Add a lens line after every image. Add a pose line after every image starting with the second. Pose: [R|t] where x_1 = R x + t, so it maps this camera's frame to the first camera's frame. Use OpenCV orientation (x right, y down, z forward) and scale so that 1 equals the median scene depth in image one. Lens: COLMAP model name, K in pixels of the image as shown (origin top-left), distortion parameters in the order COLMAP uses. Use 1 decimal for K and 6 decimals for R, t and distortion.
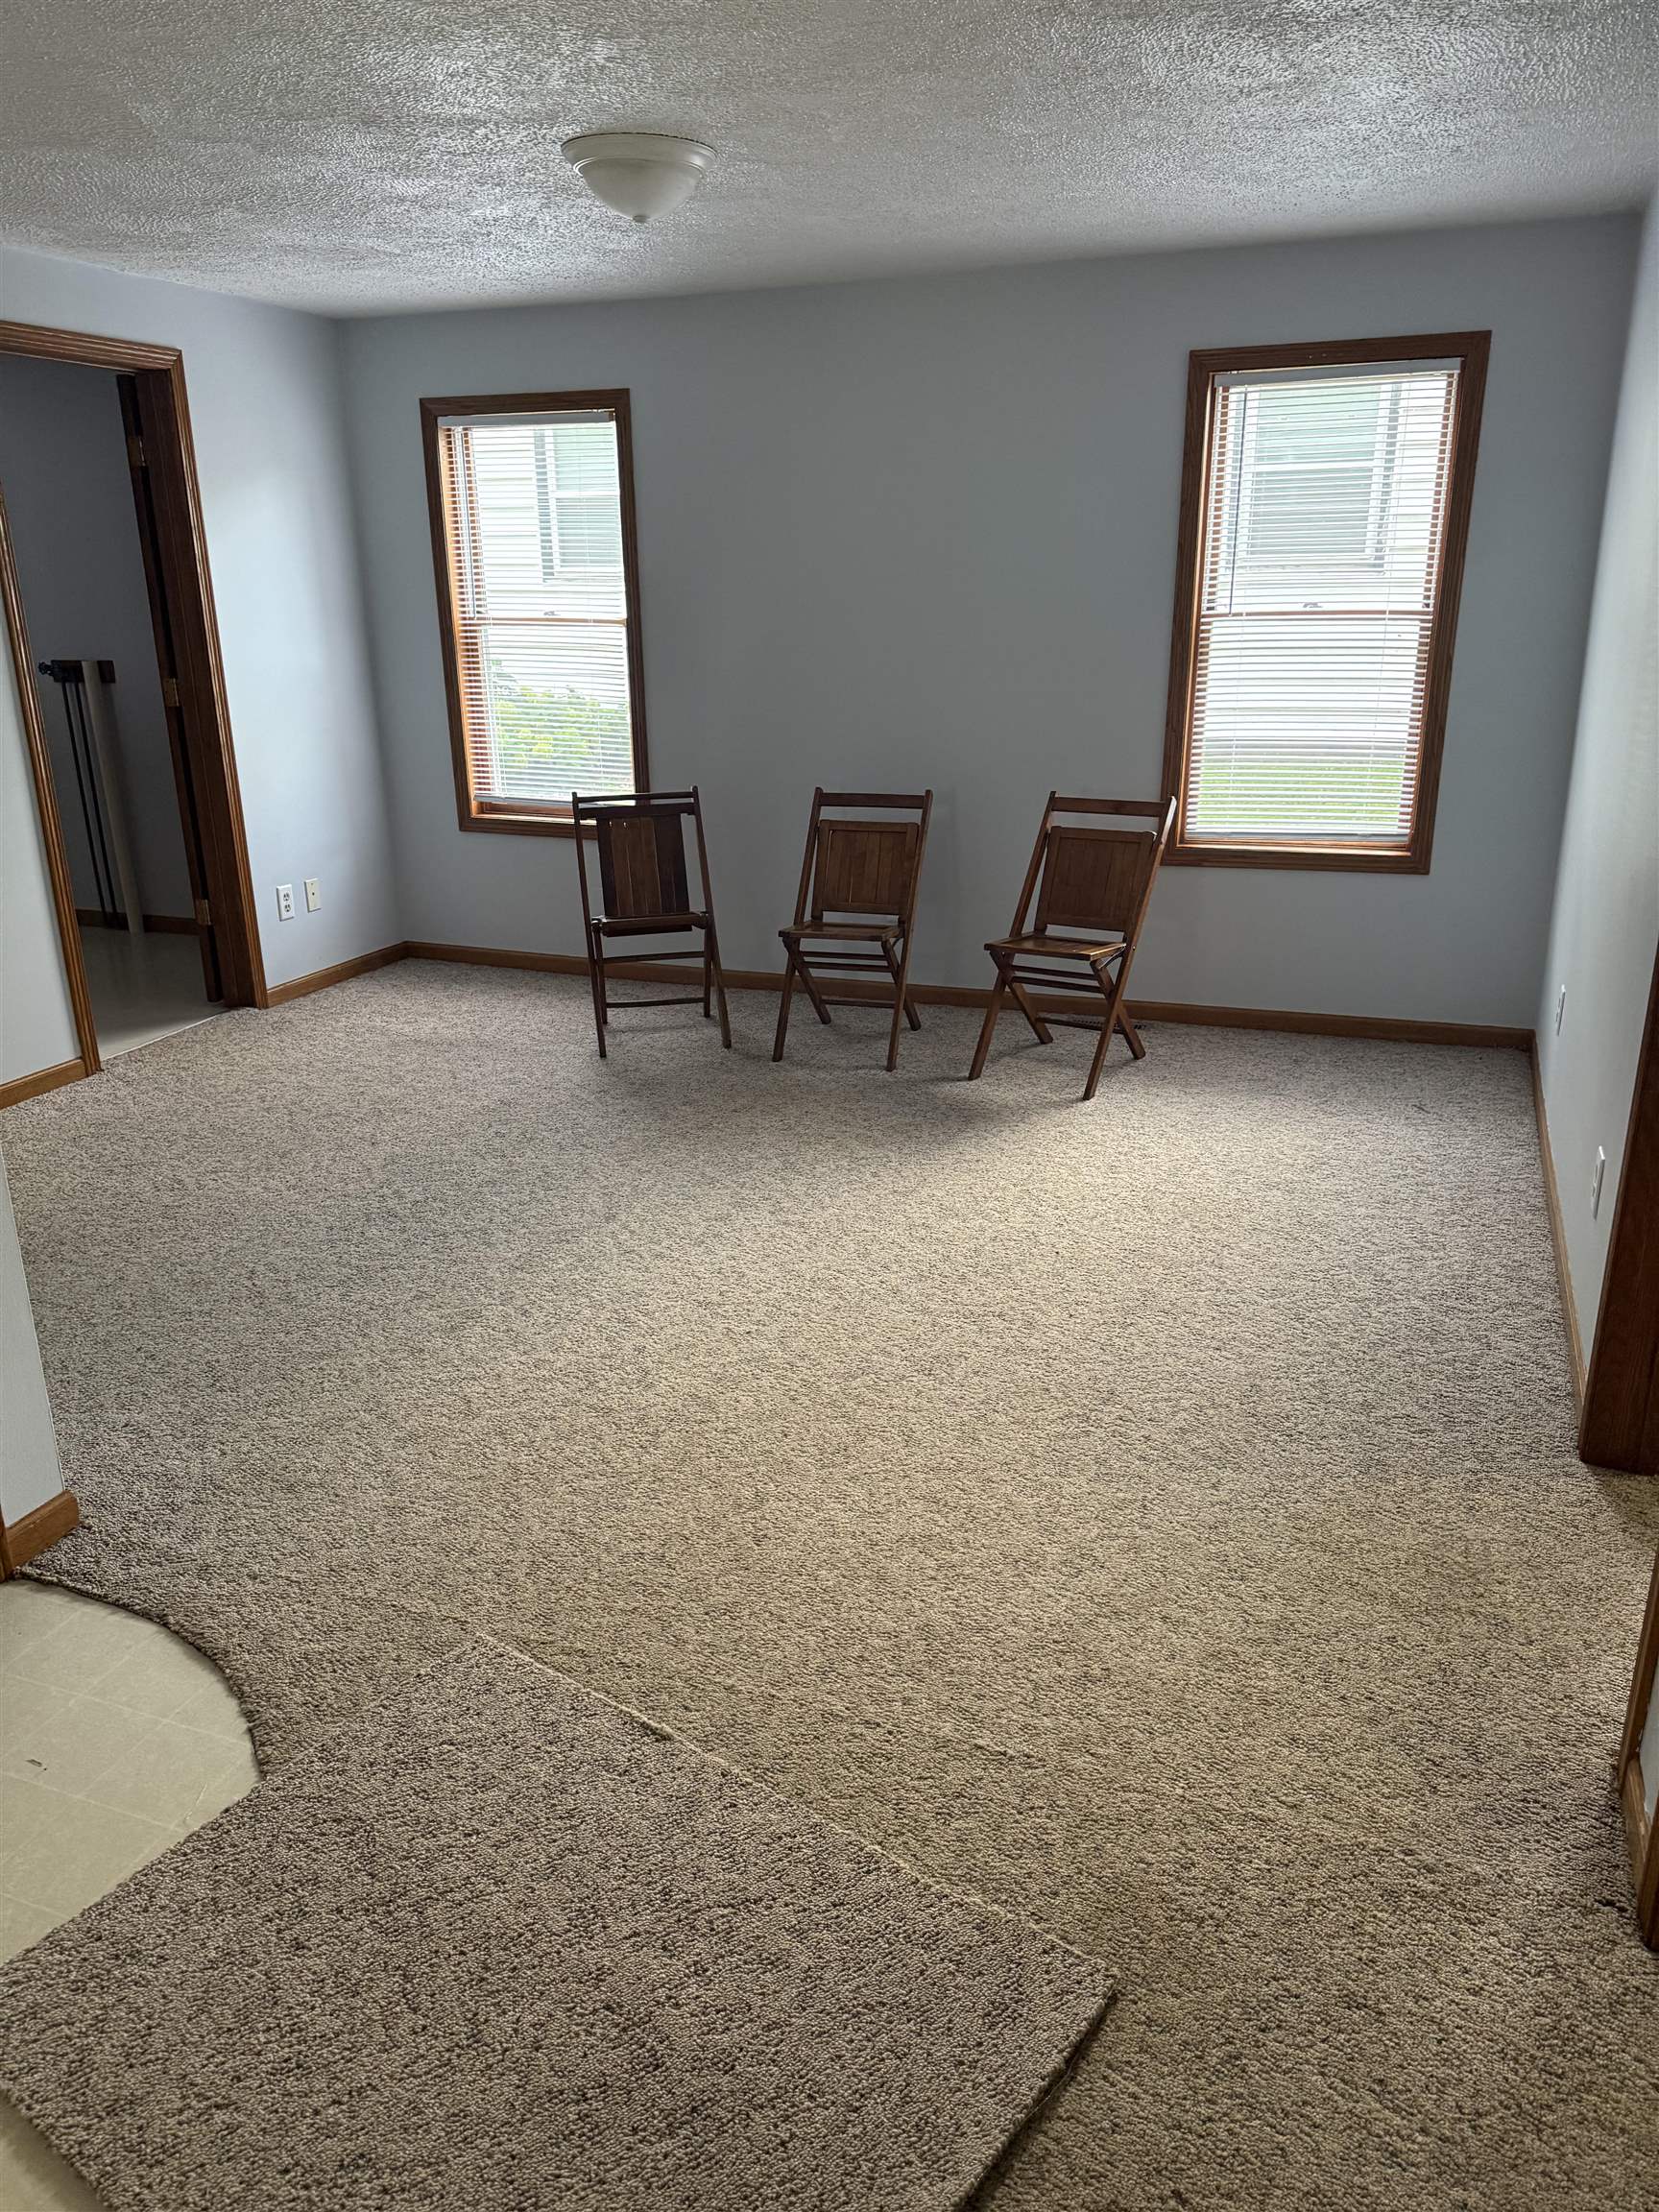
lens RADIAL K [[1597.9, 0, 834.8], [0, 1597.9, 1115.7], [0, 0, 1]] dist [0.073586, -0.052333]
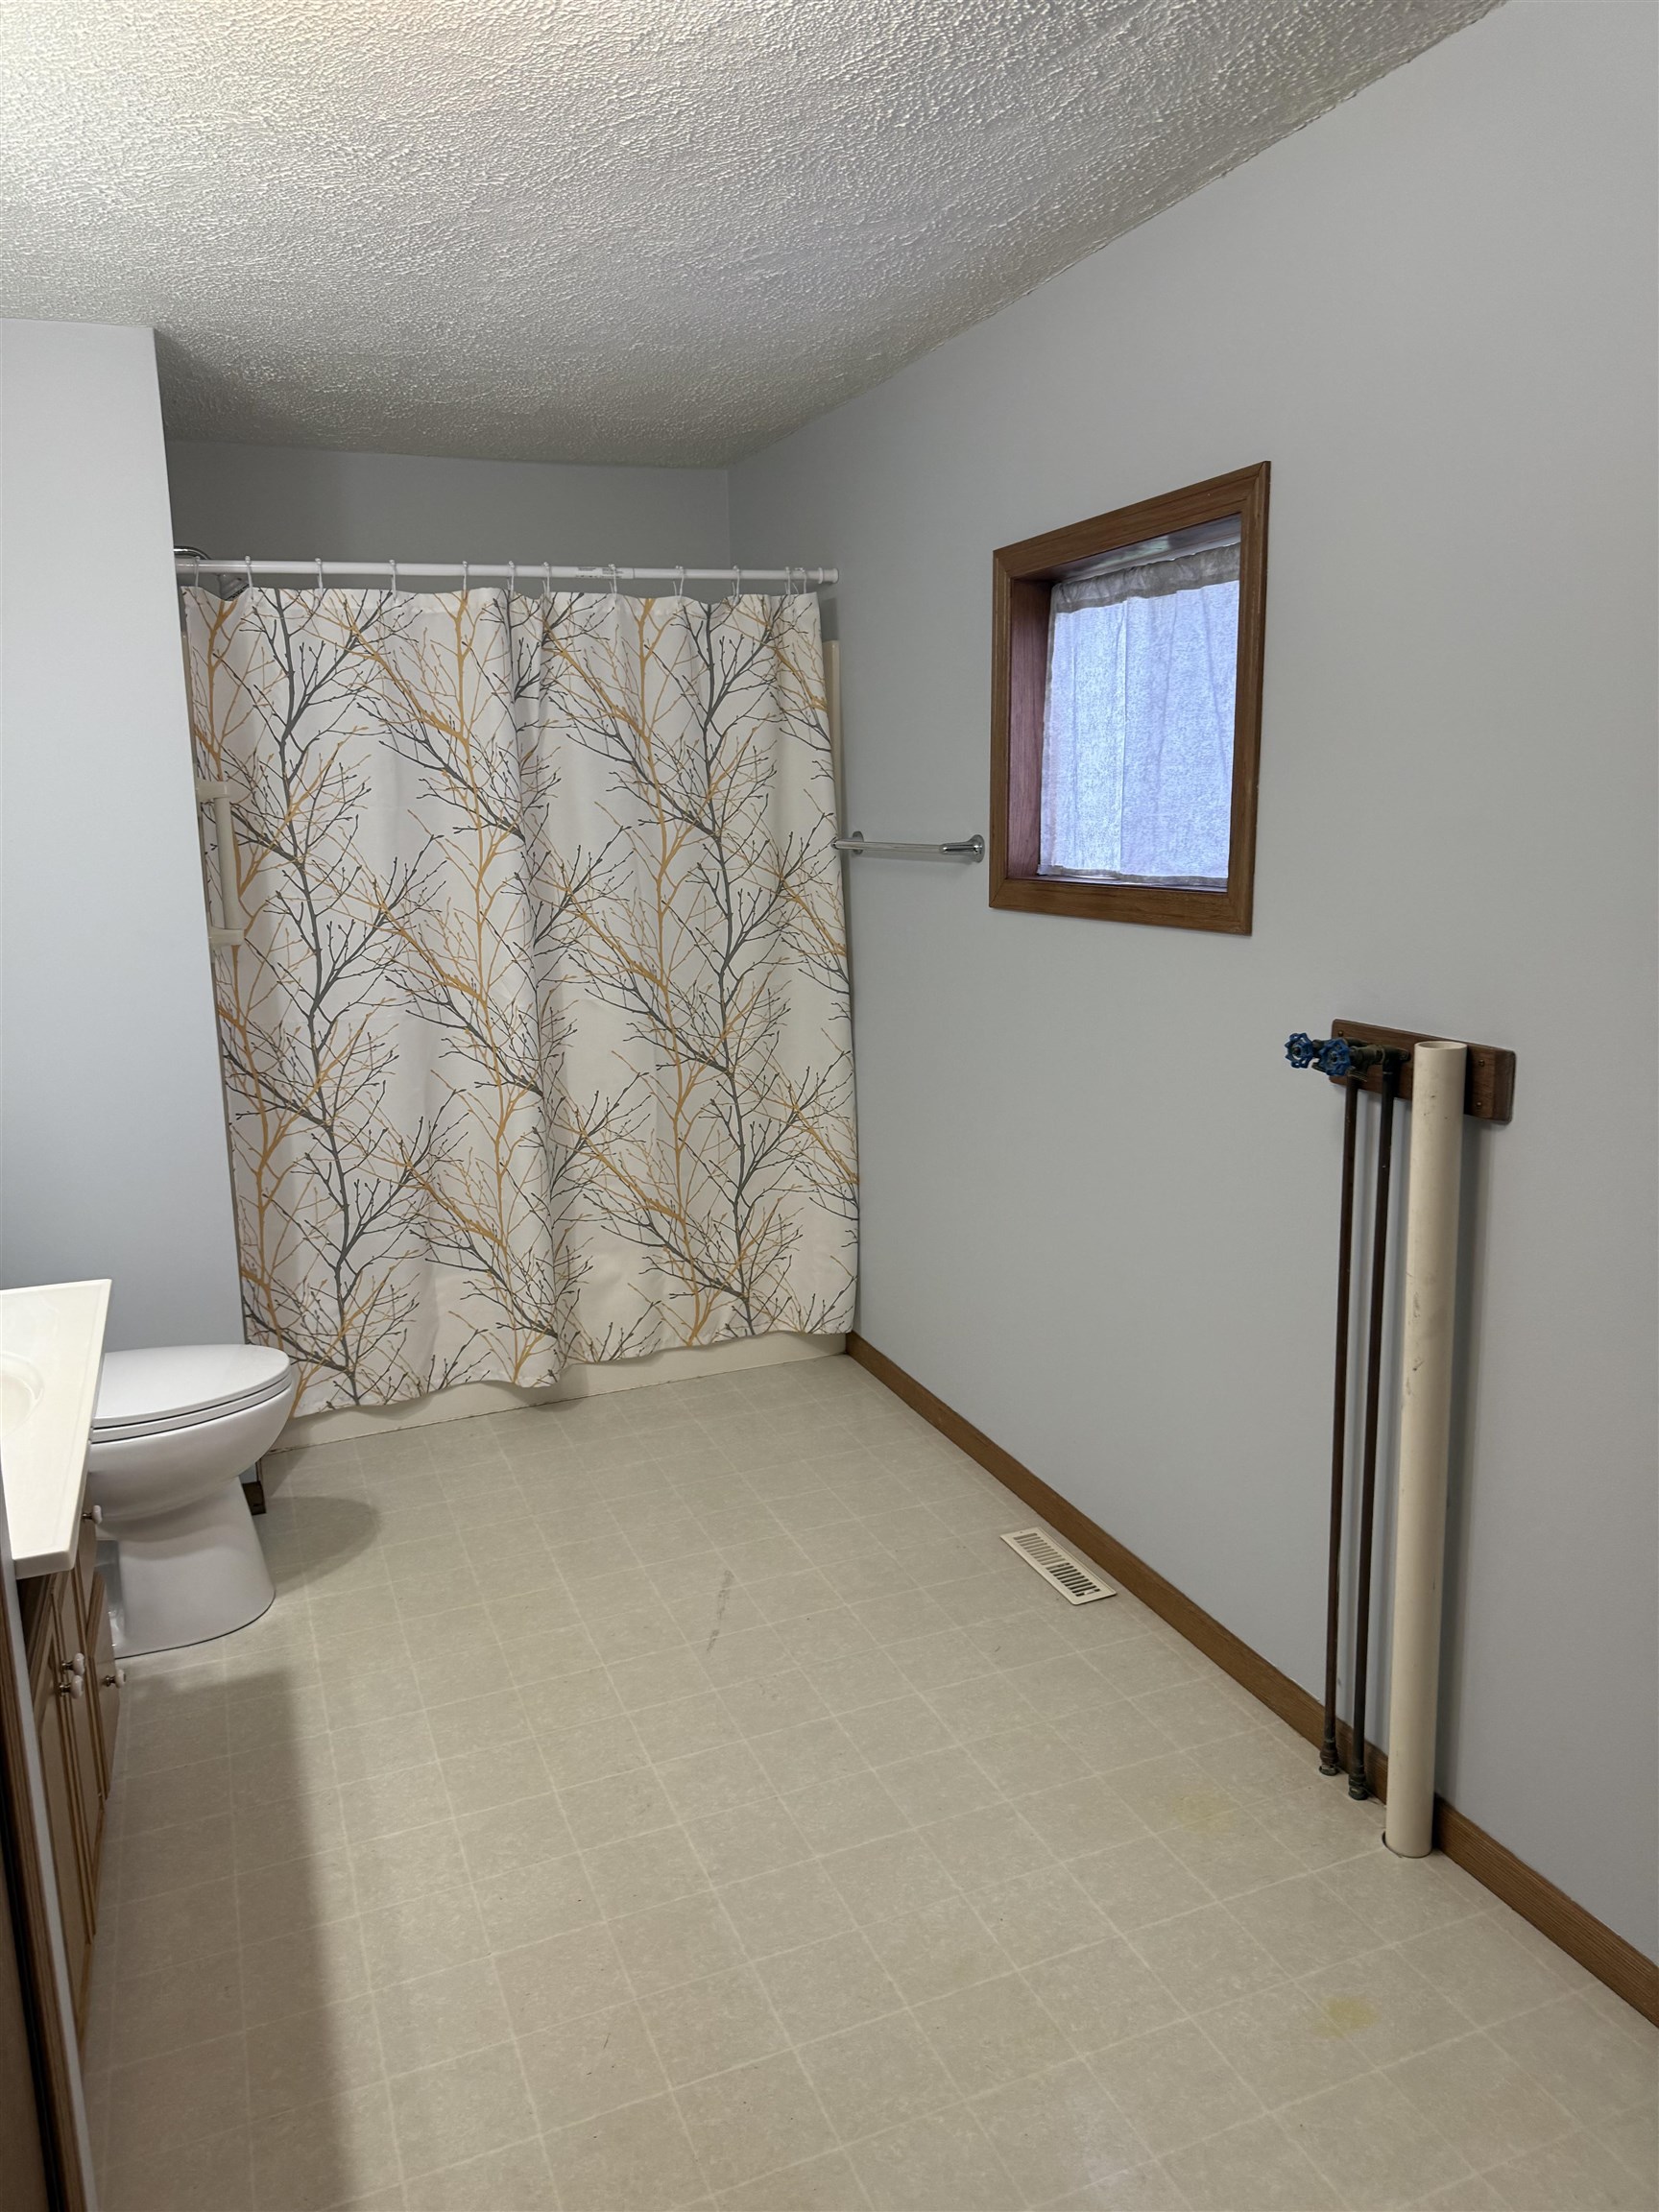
lens RADIAL K [[1597.9, 0, 828.4], [0, 1597.9, 1106.1], [0, 0, 1]] dist [0.073586, -0.052333]
pose [[0.671109, 0.159413, -0.724017, -0.313325], [-0.238393, 0.971142, -0.007147, -0.237402], [0.701984, 0.177398, 0.689746, 0.708653]]
